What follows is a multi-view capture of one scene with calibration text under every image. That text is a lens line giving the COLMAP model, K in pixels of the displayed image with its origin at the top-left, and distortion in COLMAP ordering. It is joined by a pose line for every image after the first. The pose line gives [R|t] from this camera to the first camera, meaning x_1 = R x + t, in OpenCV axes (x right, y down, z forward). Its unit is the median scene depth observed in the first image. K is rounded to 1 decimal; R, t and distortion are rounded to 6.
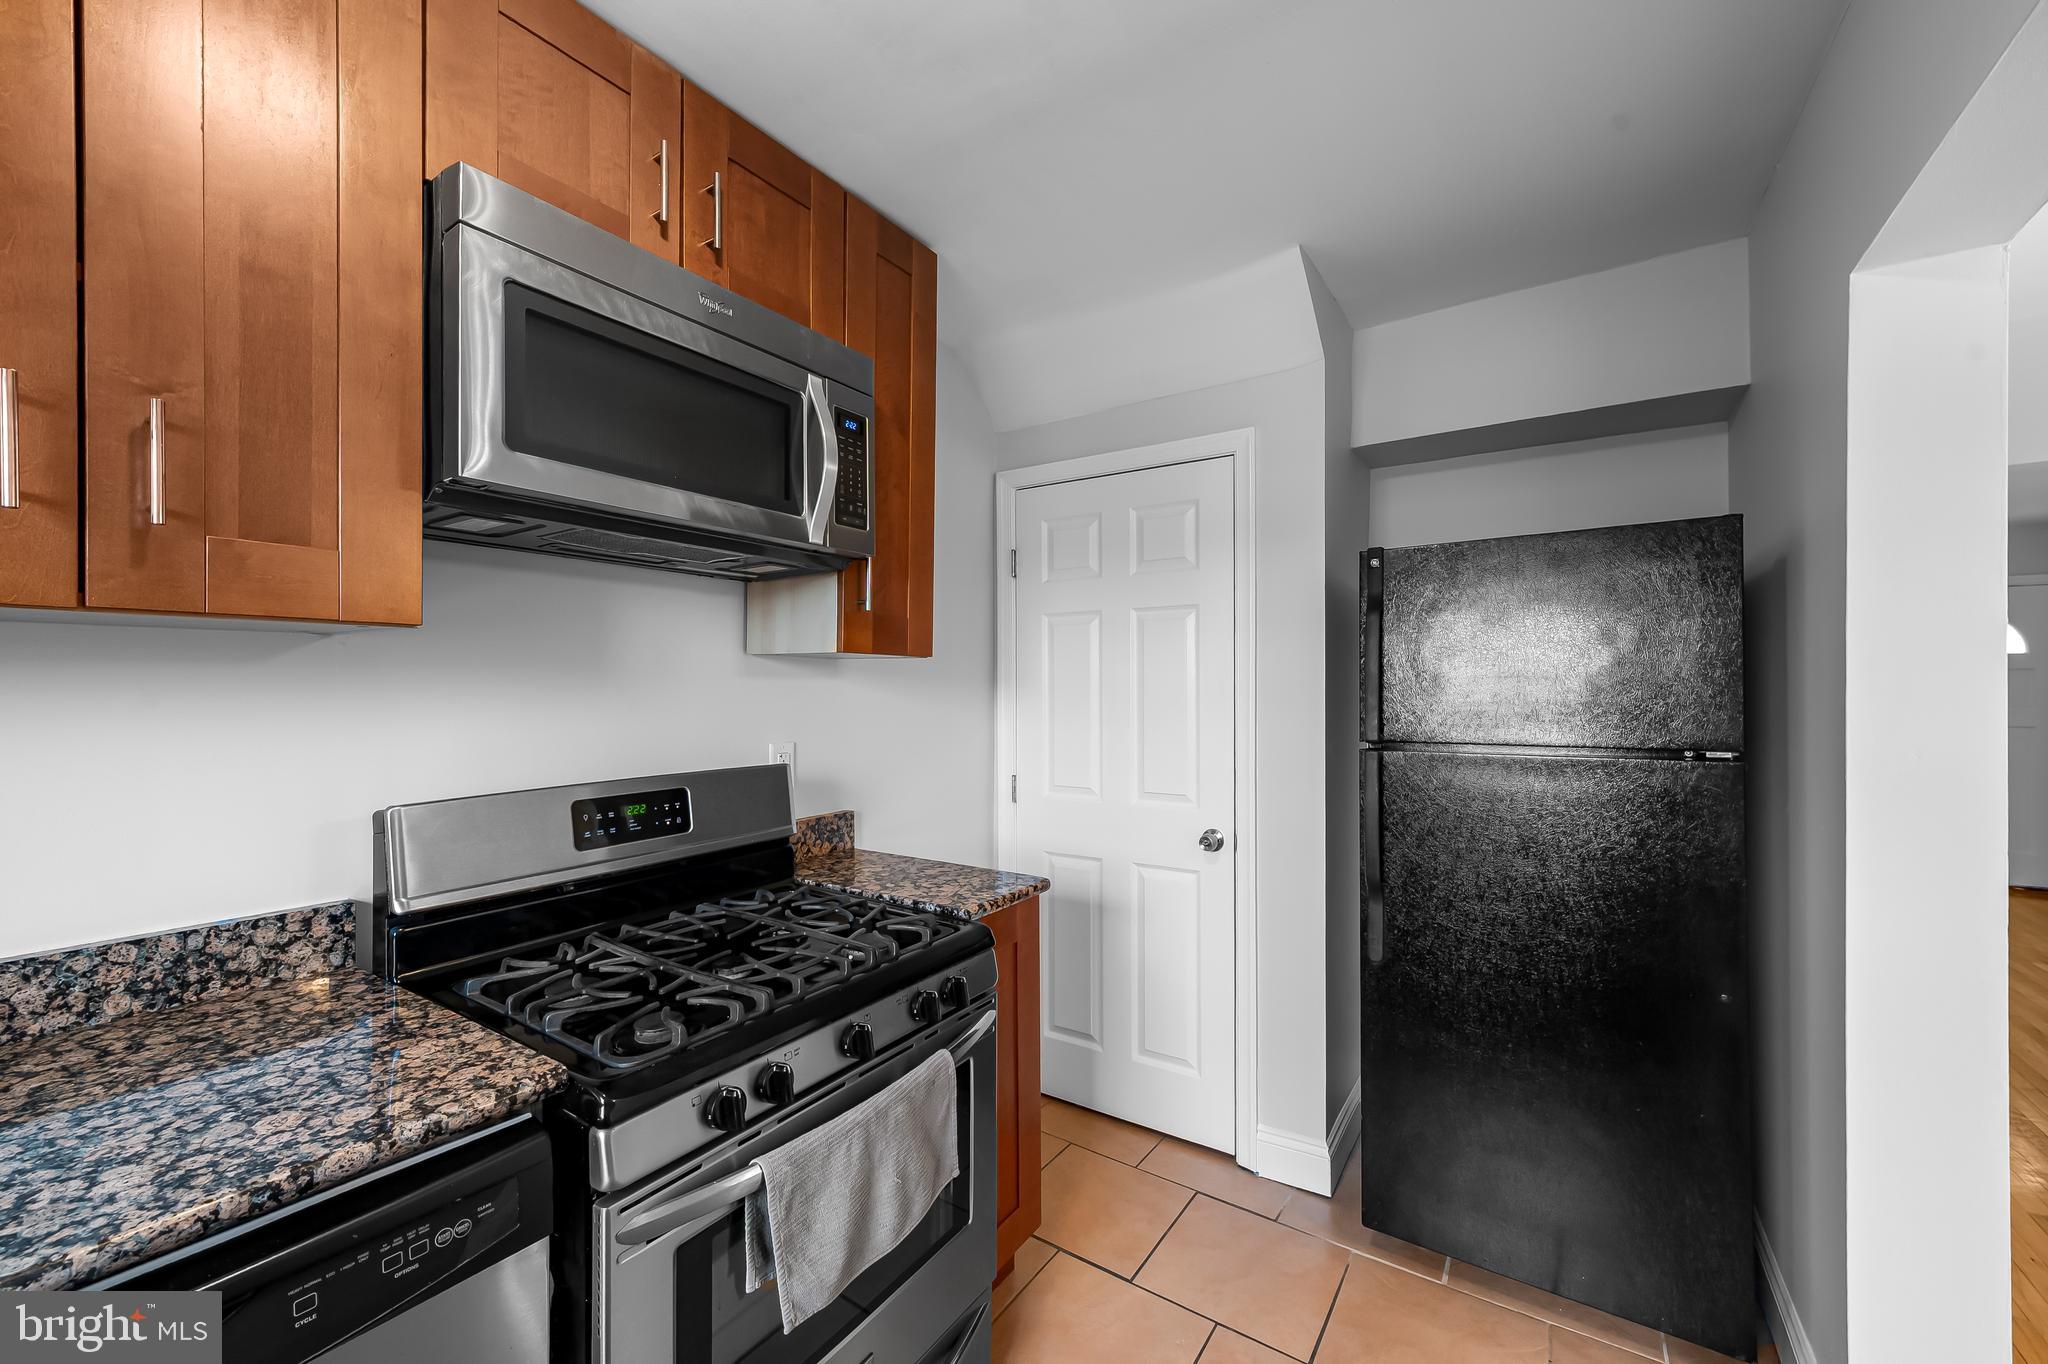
lens RADIAL K [[808.8, 0, 1034.6], [0, 808.8, 694.7], [0, 0, 1]] dist [0.007826, -0.002599]
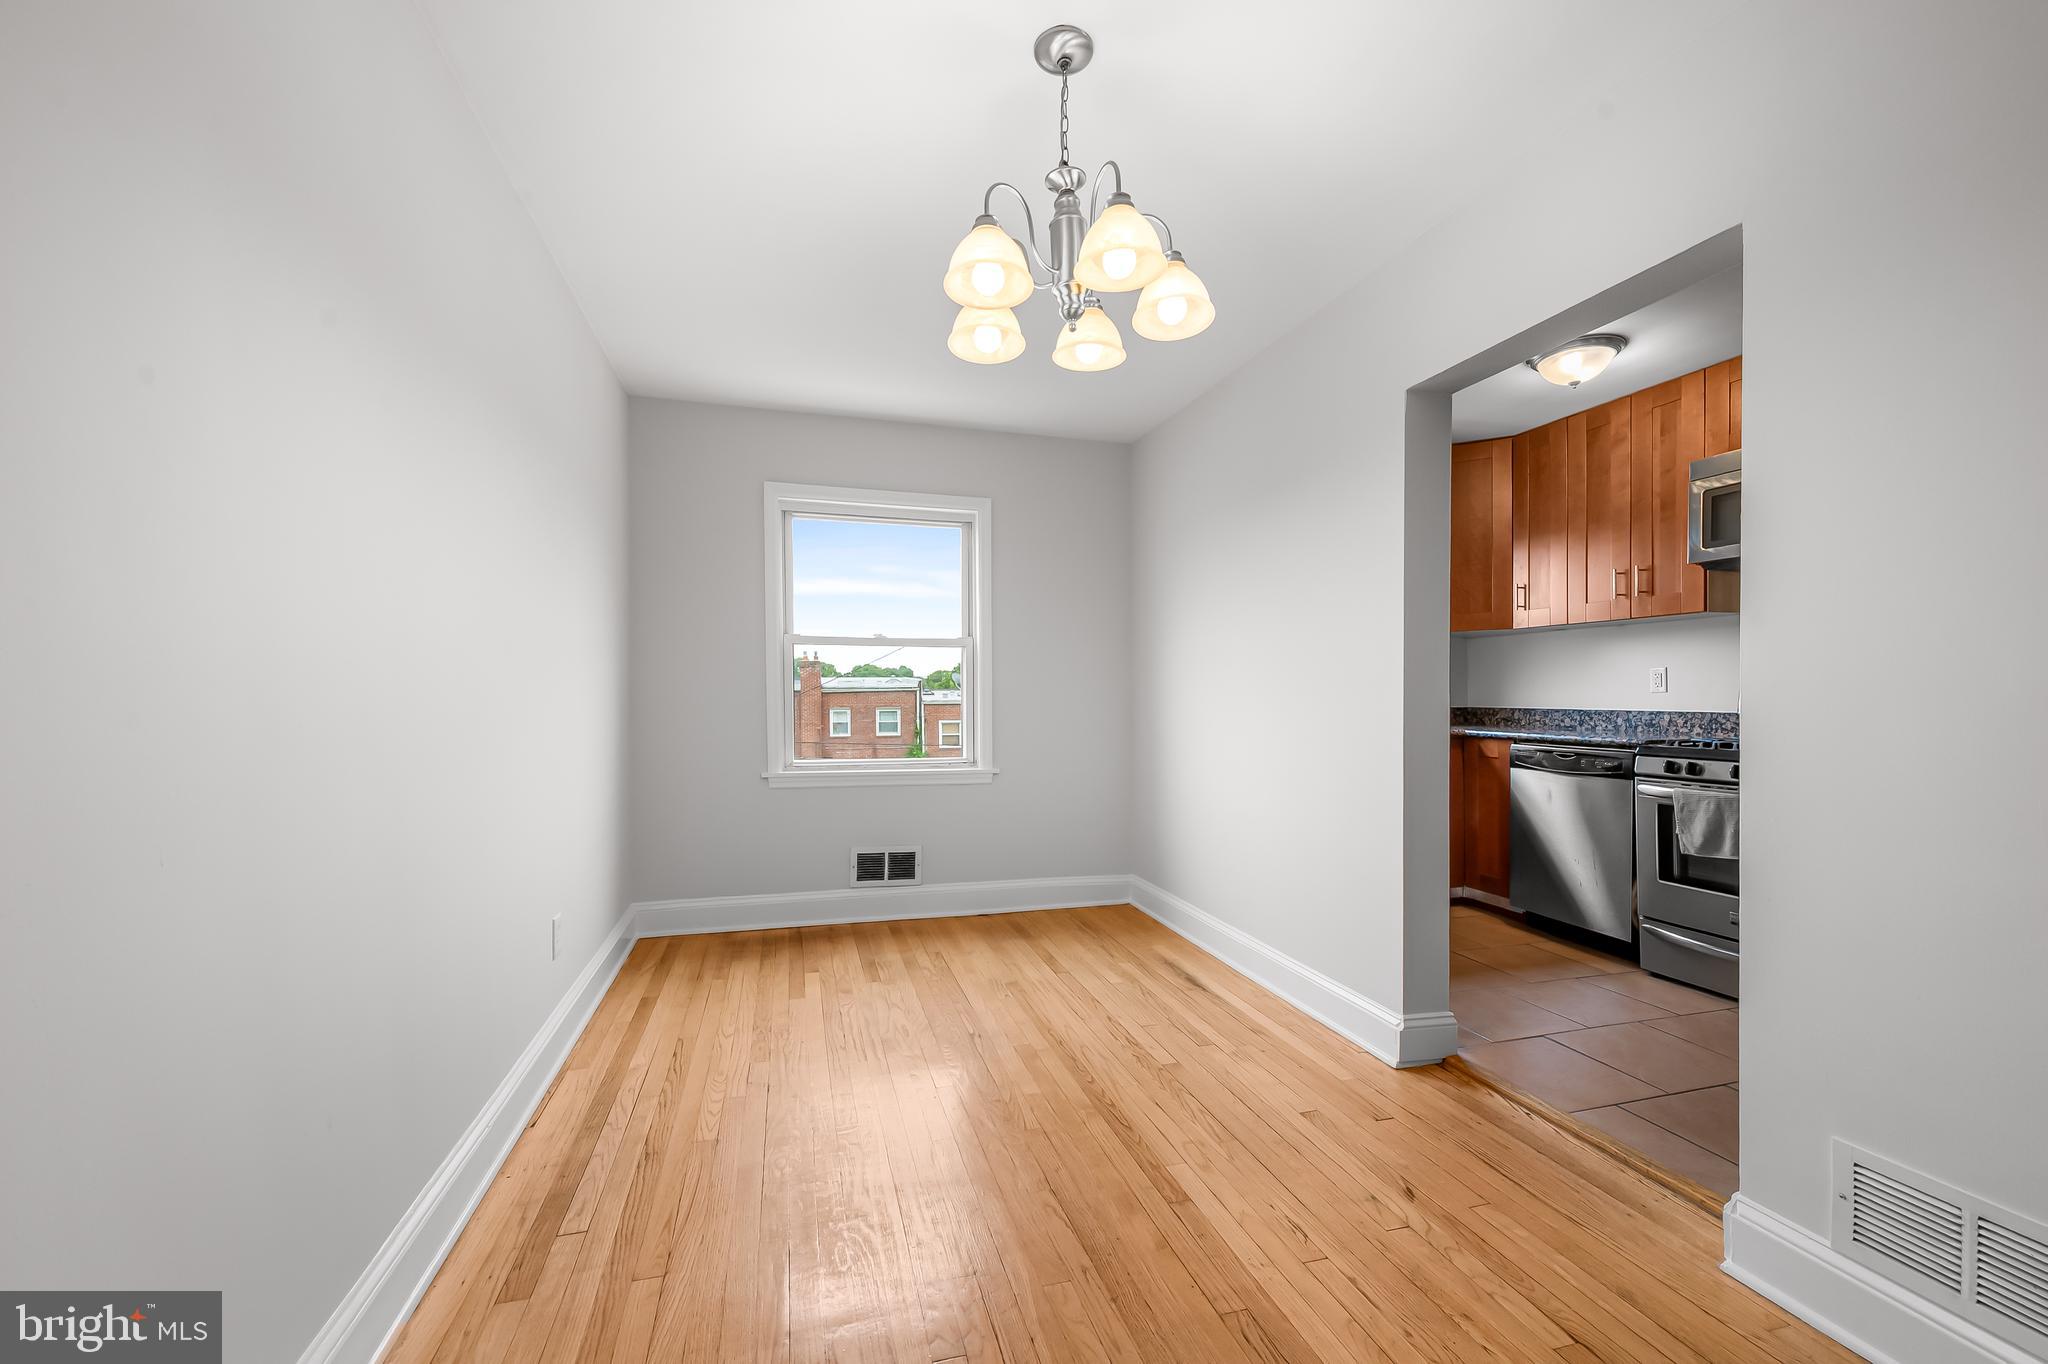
lens RADIAL K [[808.8, 0, 1014.7], [0, 808.8, 705.3], [0, 0, 1]] dist [0.007826, -0.002599]
pose [[-0.661906, 0.014661, -0.749444, 2.116907], [0.001707, 0.999836, 0.018052, 0.135251], [0.749585, 0.010670, -0.661822, 0.706628]]
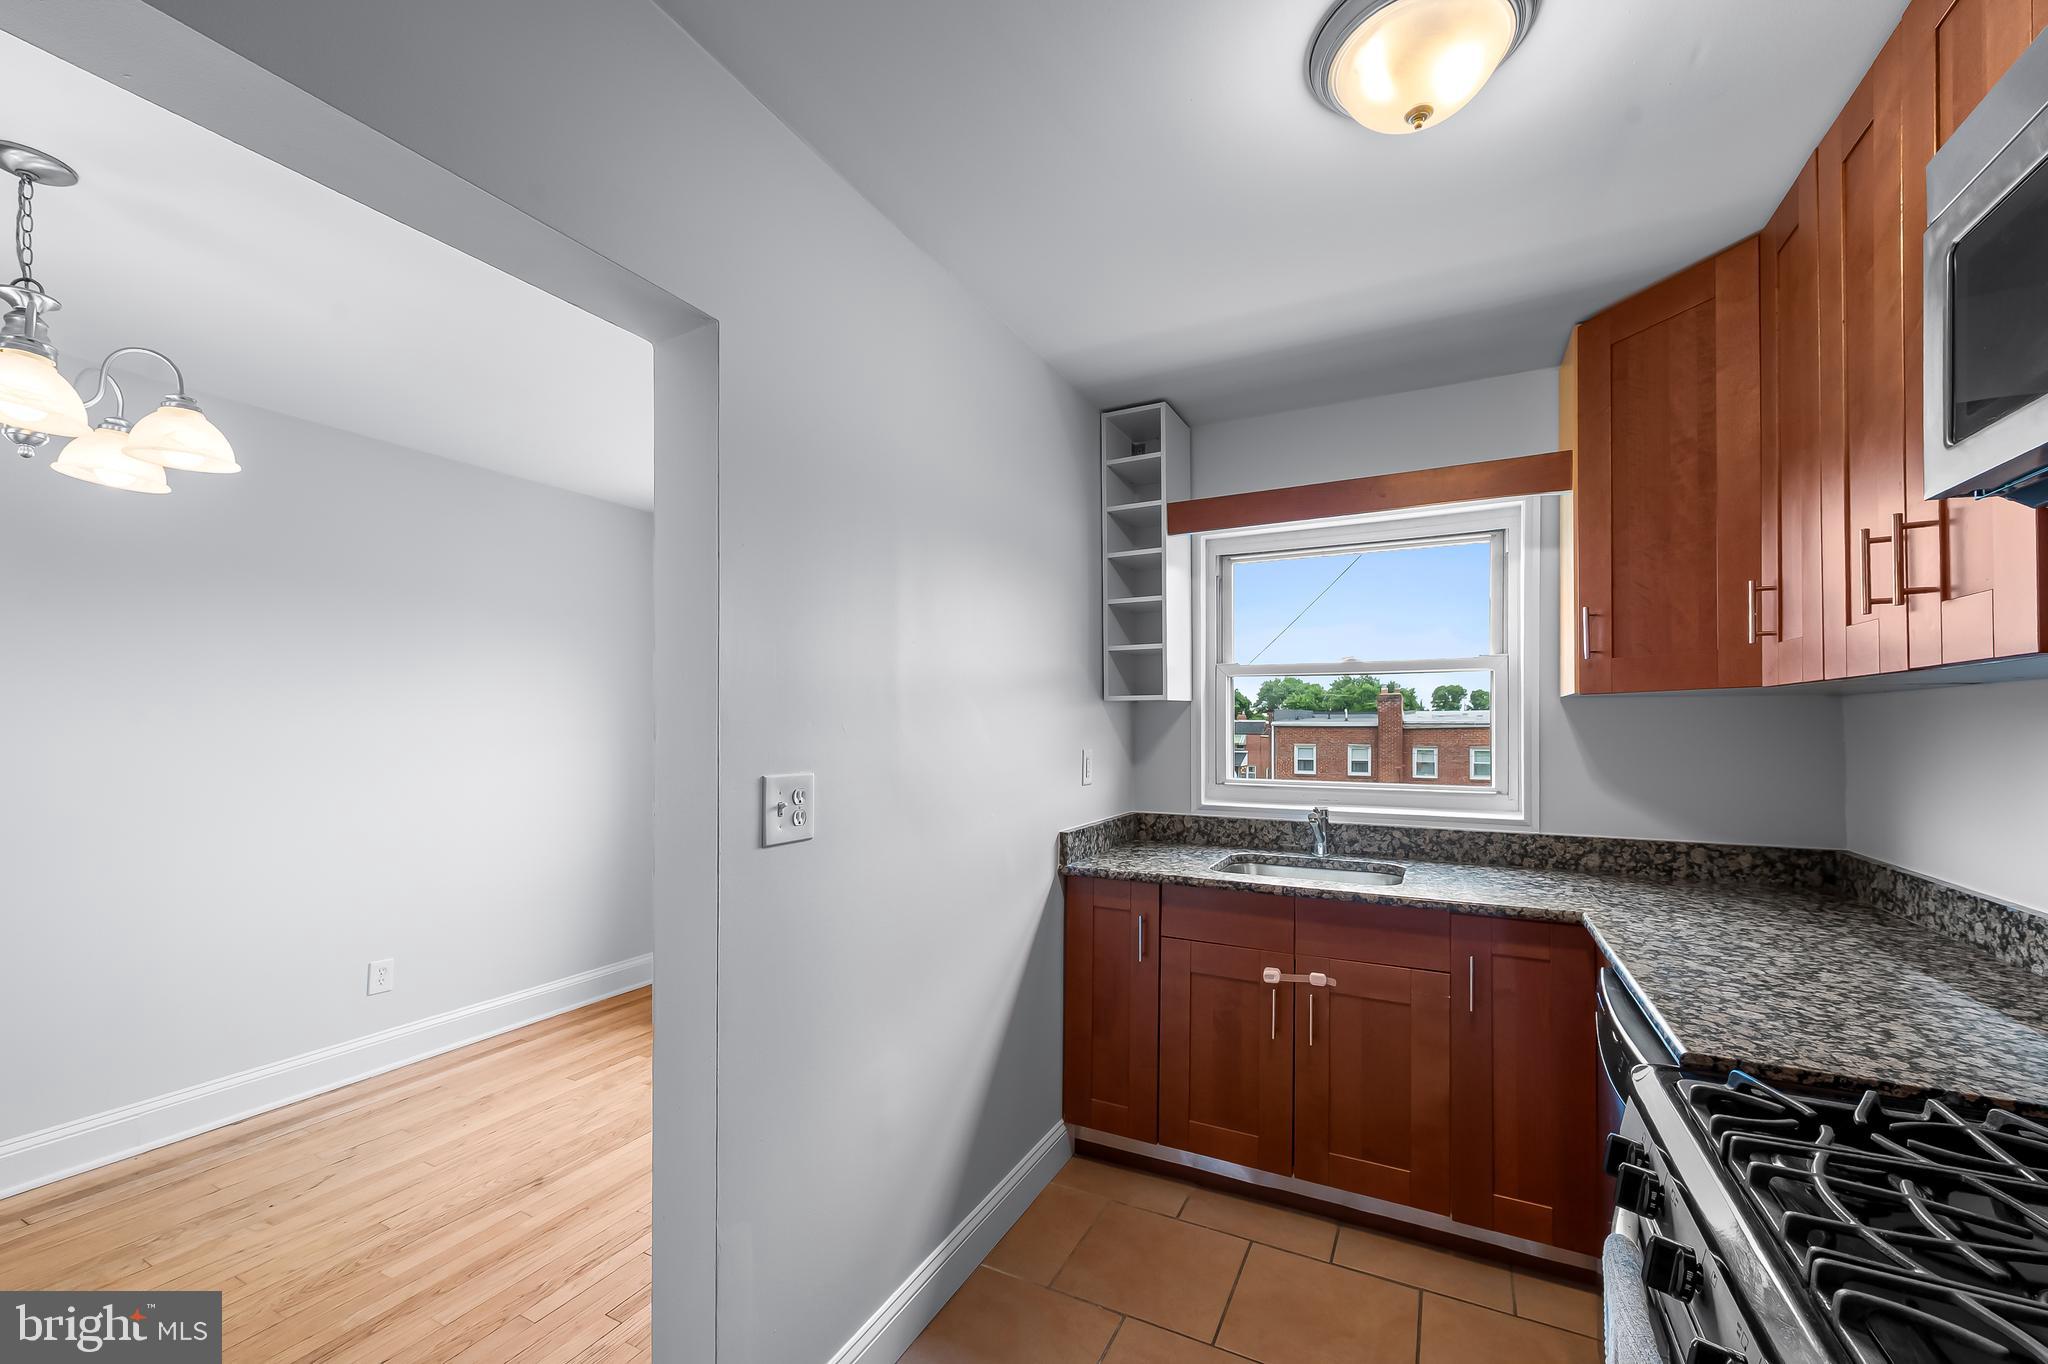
lens RADIAL K [[808.8, 0, 1049.4], [0, 808.8, 717.2], [0, 0, 1]] dist [0.007826, -0.002599]
pose [[-0.994042, -0.000240, -0.108994, 0.251100], [0.000268, 0.999989, -0.004652, -0.008755], [0.108994, -0.004653, -0.994032, 1.141935]]
